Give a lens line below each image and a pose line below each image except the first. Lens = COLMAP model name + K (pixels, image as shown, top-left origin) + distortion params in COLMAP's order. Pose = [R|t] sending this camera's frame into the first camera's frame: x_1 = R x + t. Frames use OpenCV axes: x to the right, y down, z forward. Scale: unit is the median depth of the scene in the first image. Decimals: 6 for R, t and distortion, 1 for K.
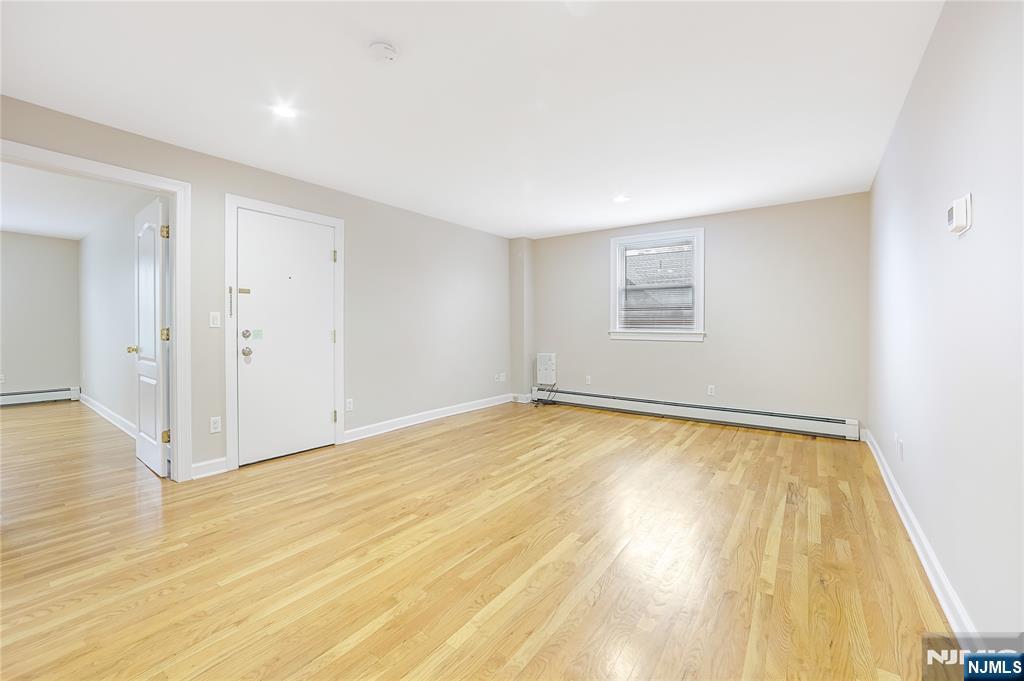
lens RADIAL K [[412.6, 0, 503.4], [0, 412.6, 325.4], [0, 0, 1]] dist [-0.032217, 0.014503]
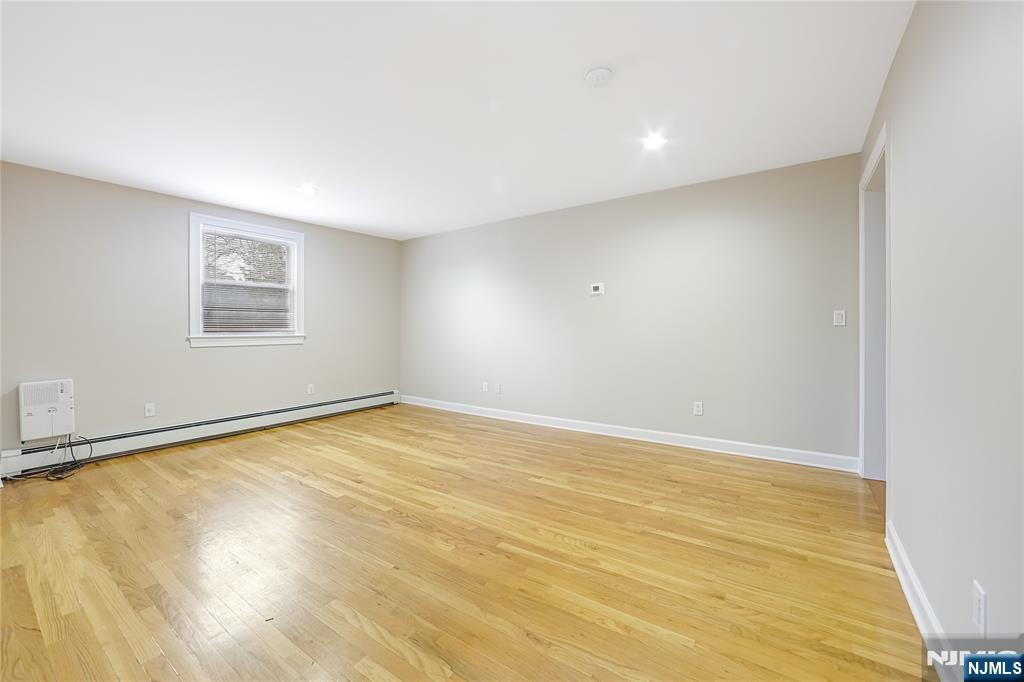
lens RADIAL K [[412.6, 0, 503.4], [0, 412.6, 325.9], [0, 0, 1]] dist [-0.032217, 0.014503]
pose [[-0.013296, 0.001975, 0.999910, -0.917953], [0.005242, 0.999984, -0.001905, -0.001348], [-0.999898, 0.005216, -0.013306, 0.842403]]
